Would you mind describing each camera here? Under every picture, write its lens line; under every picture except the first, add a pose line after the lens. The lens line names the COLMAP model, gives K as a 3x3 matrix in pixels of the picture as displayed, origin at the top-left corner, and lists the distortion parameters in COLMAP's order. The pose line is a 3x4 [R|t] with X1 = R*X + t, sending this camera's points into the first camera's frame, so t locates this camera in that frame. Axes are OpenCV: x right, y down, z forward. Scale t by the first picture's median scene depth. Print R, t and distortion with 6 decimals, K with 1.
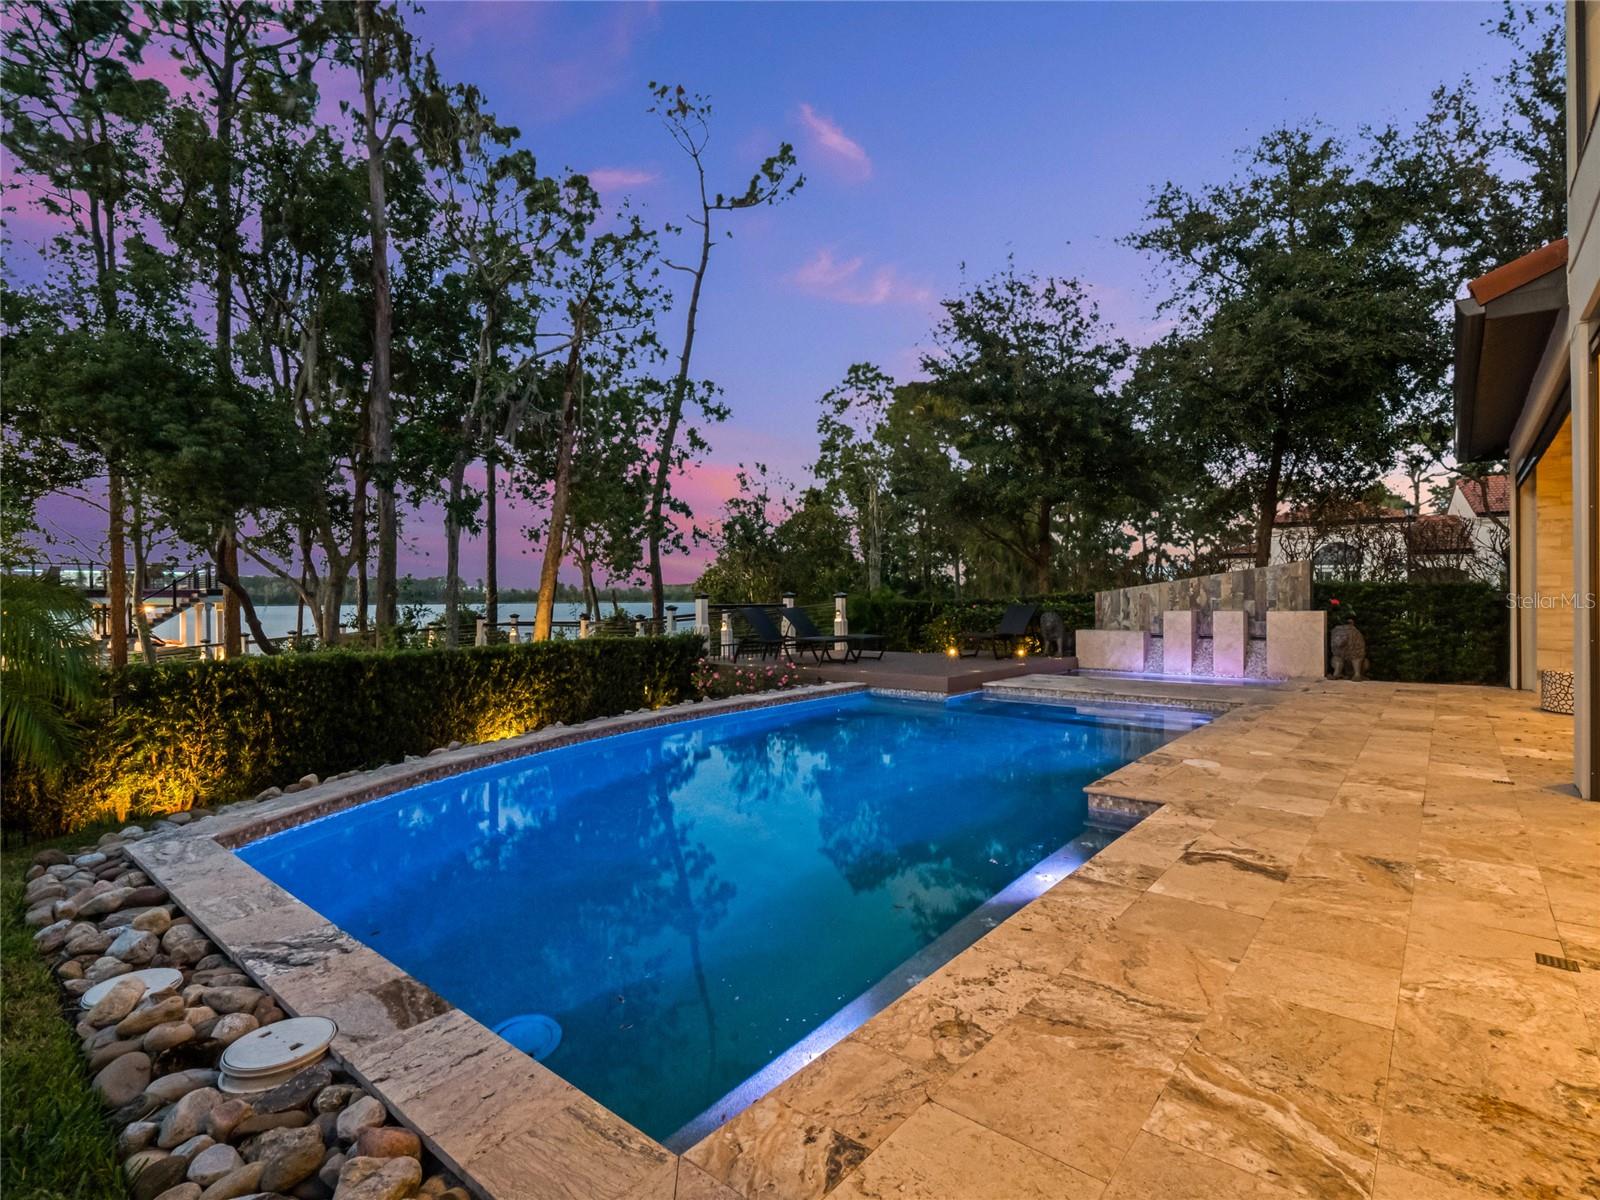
lens RADIAL K [[789.1, 0, 803.3], [0, 789.1, 601.8], [0, 0, 1]] dist [-0.004490, -0.001940]
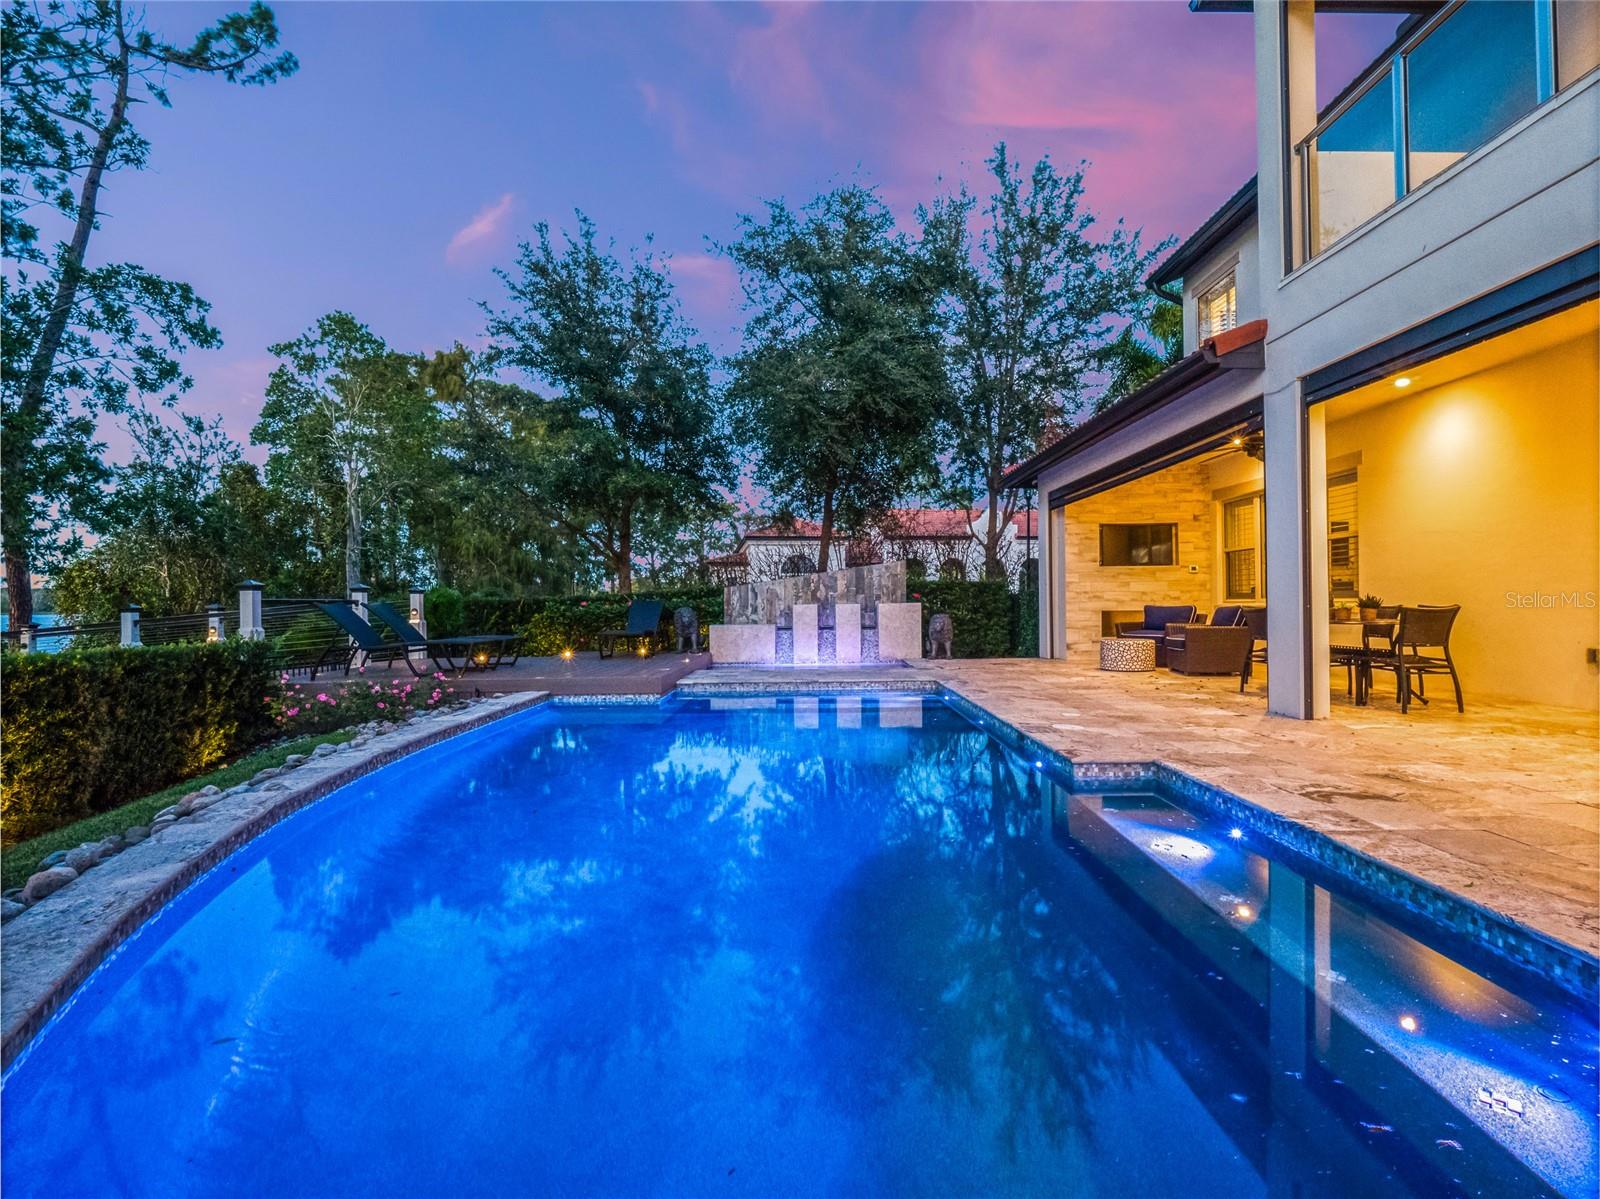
lens RADIAL K [[789.1, 0, 802.1], [0, 789.1, 595.4], [0, 0, 1]] dist [-0.004490, -0.001940]
pose [[0.769129, 0.004574, 0.639077, -0.214030], [0.007708, 0.999835, -0.016434, 0.016910], [-0.639047, 0.017566, 0.768967, 0.176424]]
